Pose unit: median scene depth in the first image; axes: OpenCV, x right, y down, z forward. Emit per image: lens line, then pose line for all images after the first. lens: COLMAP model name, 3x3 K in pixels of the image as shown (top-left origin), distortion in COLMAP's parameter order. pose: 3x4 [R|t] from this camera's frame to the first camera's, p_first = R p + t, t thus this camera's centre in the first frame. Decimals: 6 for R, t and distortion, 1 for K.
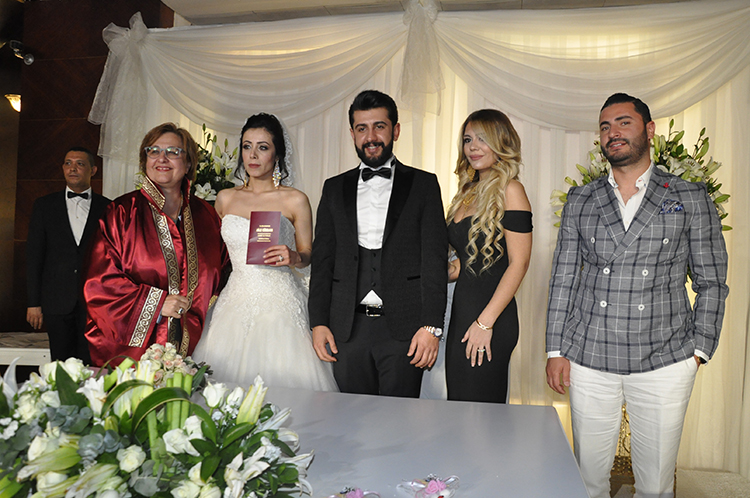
lens RADIAL K [[638.6, 0, 375.0], [0, 638.6, 249.0], [0, 0, 1]] dist [-0.013451, -0.003266]
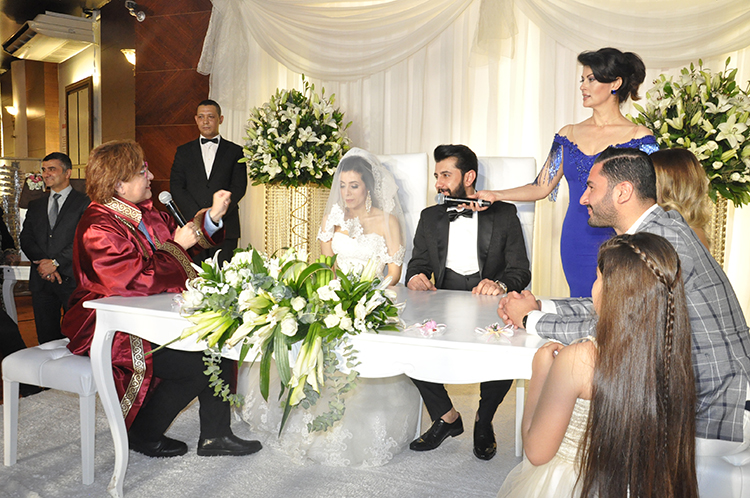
lens RADIAL K [[668.8, 0, 375.0], [0, 668.8, 249.0], [0, 0, 1]] dist [-0.056113, 0.017012]
pose [[0.991577, -0.003383, -0.129477, 0.013984], [0.015631, 0.995478, 0.093697, 0.006713], [0.128574, -0.094931, 0.987146, -0.208736]]
